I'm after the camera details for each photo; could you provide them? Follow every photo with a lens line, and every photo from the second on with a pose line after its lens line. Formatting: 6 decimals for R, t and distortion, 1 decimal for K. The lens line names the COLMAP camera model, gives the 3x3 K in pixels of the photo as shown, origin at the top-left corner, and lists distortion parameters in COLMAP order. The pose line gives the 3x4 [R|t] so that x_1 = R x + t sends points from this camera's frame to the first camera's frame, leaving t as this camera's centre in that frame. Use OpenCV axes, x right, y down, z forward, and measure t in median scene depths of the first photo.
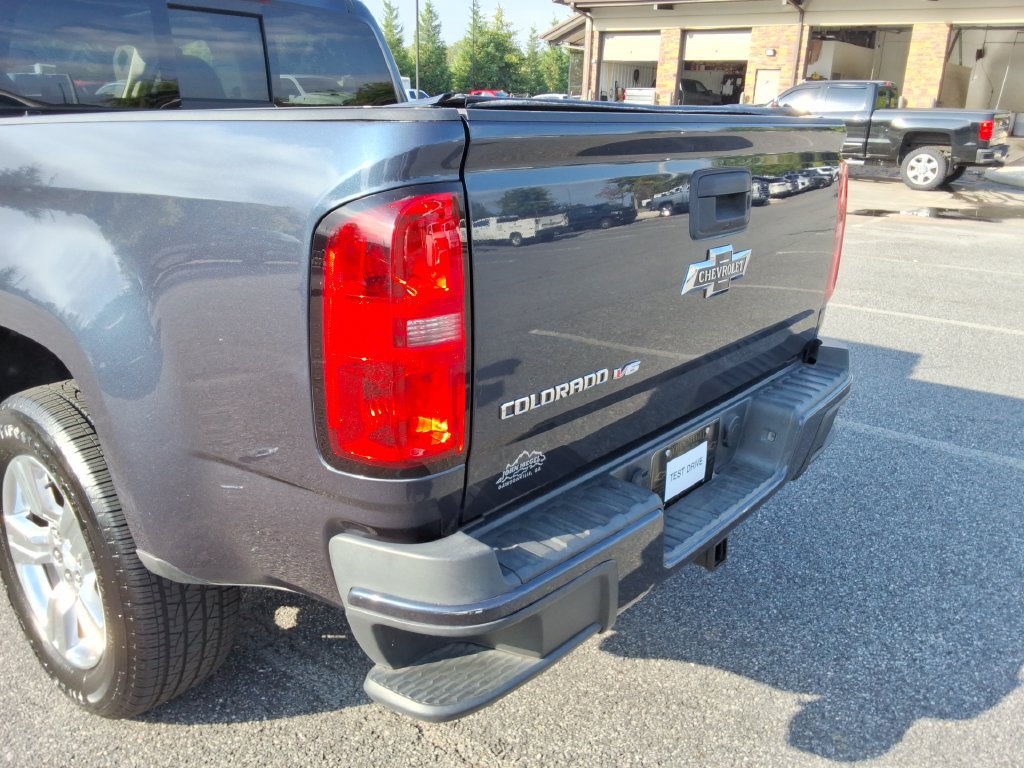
lens RADIAL K [[829.7, 0, 524.0], [0, 829.7, 378.7], [0, 0, 1]] dist [0.109879, -0.159255]
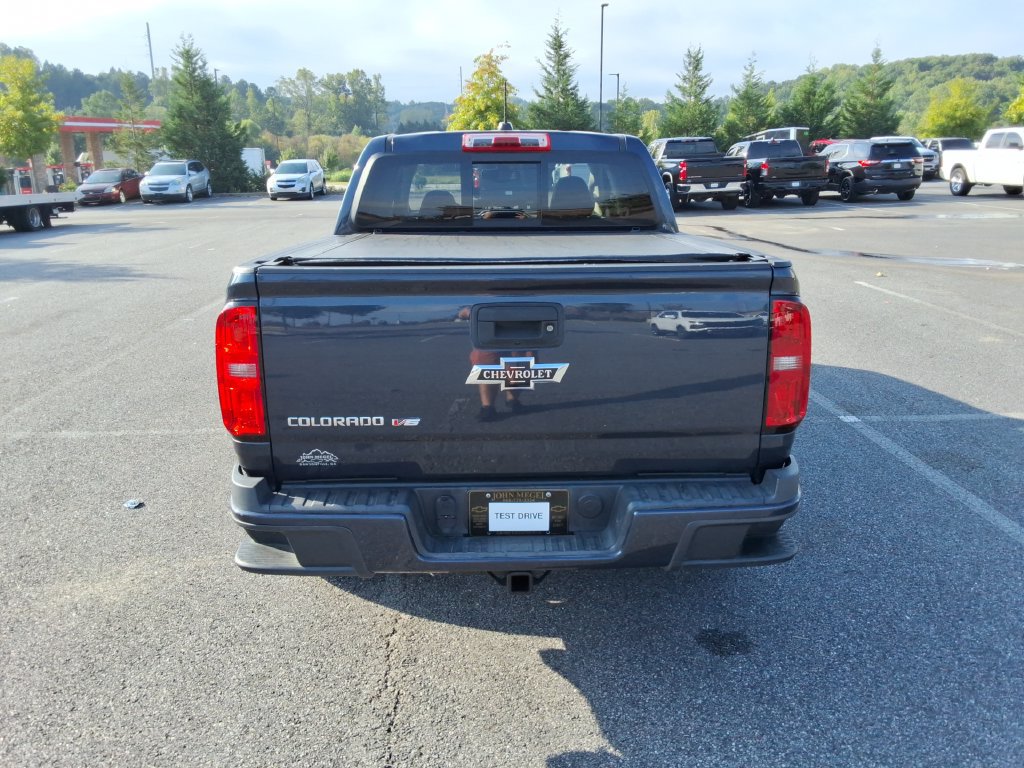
lens RADIAL K [[829.7, 0, 524.0], [0, 829.7, 378.7], [0, 0, 1]] dist [0.109879, -0.159255]
pose [[0.656963, 0.168076, -0.734949, 0.382940], [-0.208258, 0.977360, 0.037354, -0.053234], [0.724589, 0.128518, 0.677093, 0.021545]]
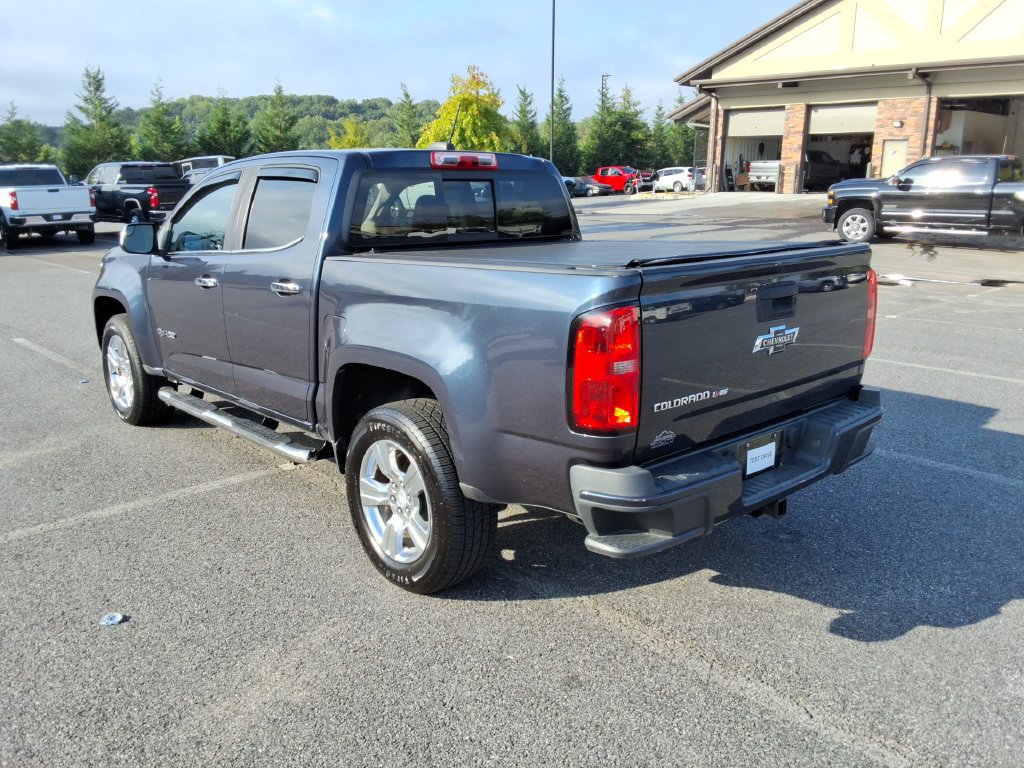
lens RADIAL K [[825.1, 0, 521.4], [0, 825.1, 379.1], [0, 0, 1]] dist [0.124218, -0.197832]
pose [[0.988813, 0.008895, -0.148895, -0.010813], [-0.020369, 0.996922, -0.075714, 0.029431], [0.147763, 0.077900, 0.985950, -0.242791]]
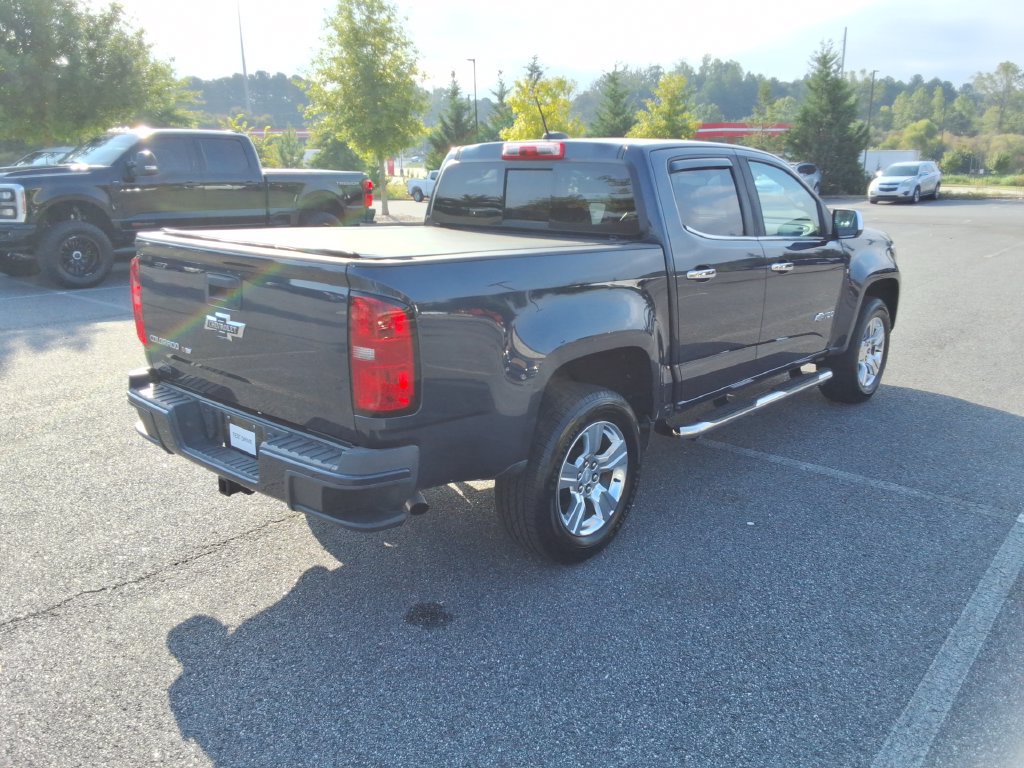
lens RADIAL K [[829.7, 0, 524.0], [0, 829.7, 378.7], [0, 0, 1]] dist [0.109879, -0.159255]
pose [[-0.040053, 0.231341, -0.972048, 0.618415], [-0.304721, 0.923658, 0.232381, -0.199171], [0.951599, 0.305511, 0.033499, 0.487120]]
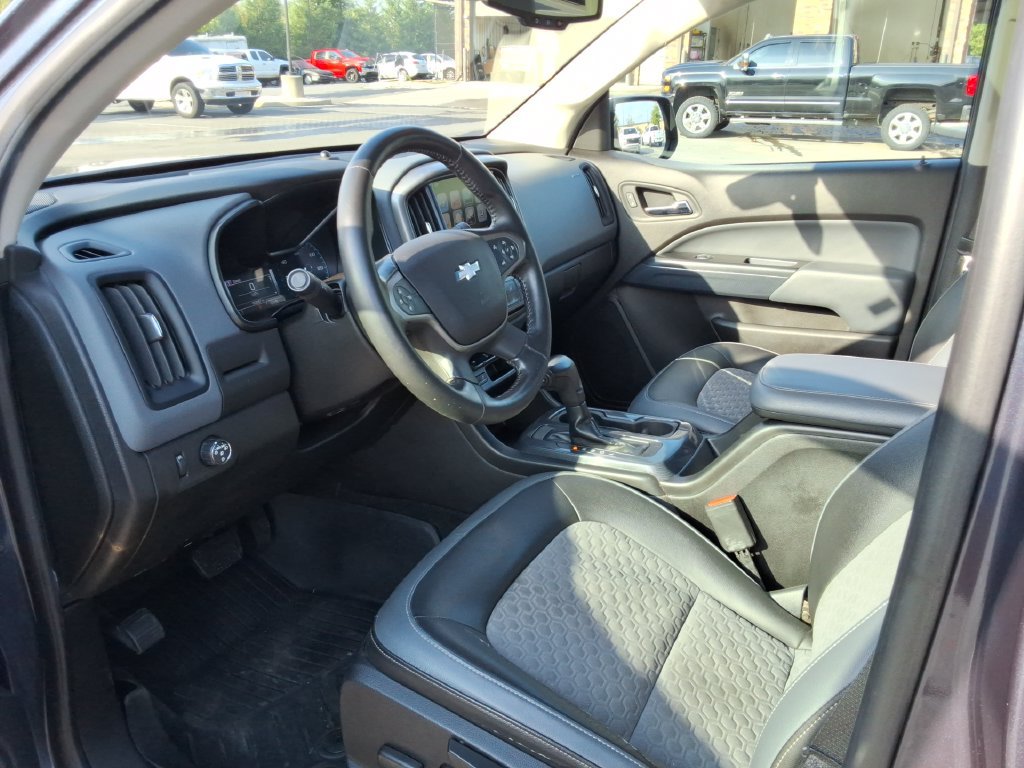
lens RADIAL K [[825.1, 0, 521.4], [0, 825.1, 379.1], [0, 0, 1]] dist [0.124218, -0.197832]
pose [[0.978345, -0.091425, 0.185696, -0.465079], [0.082787, 0.995116, 0.053768, -0.161724], [-0.189705, -0.037231, 0.981135, 0.429746]]
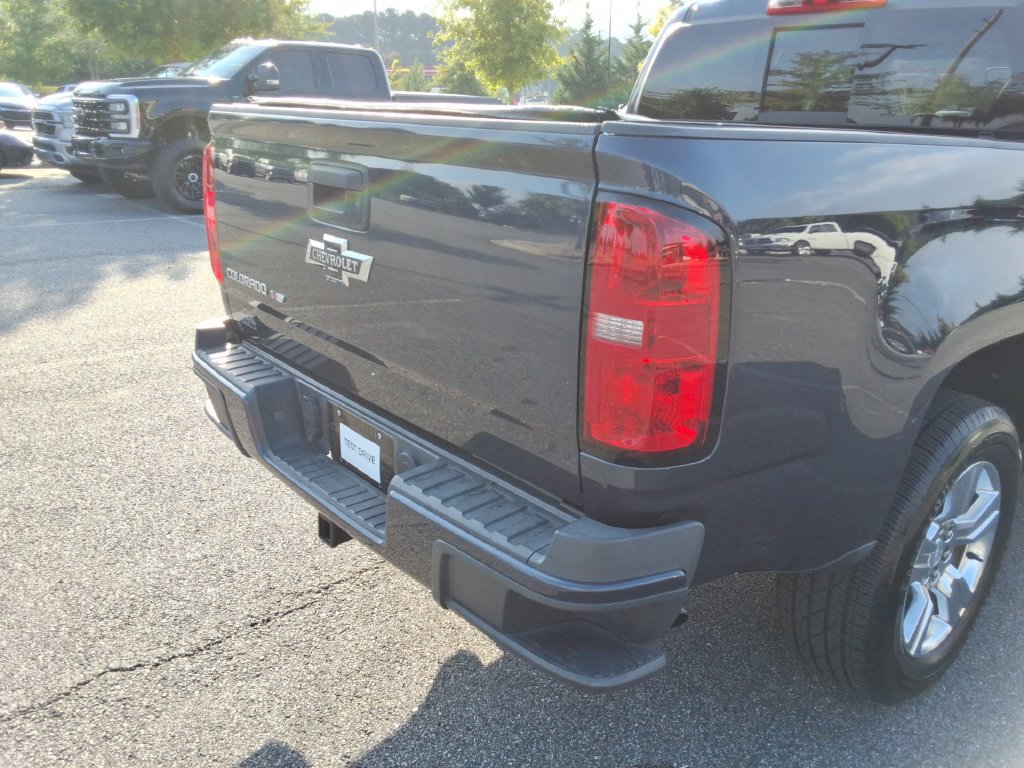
lens RADIAL K [[825.1, 0, 521.4], [0, 825.1, 379.1], [0, 0, 1]] dist [0.124218, -0.197832]
pose [[-0.179923, 0.284303, -0.941700, 0.369178], [-0.322727, 0.887274, 0.329533, -0.125926], [0.929233, 0.363203, -0.067889, 0.407053]]
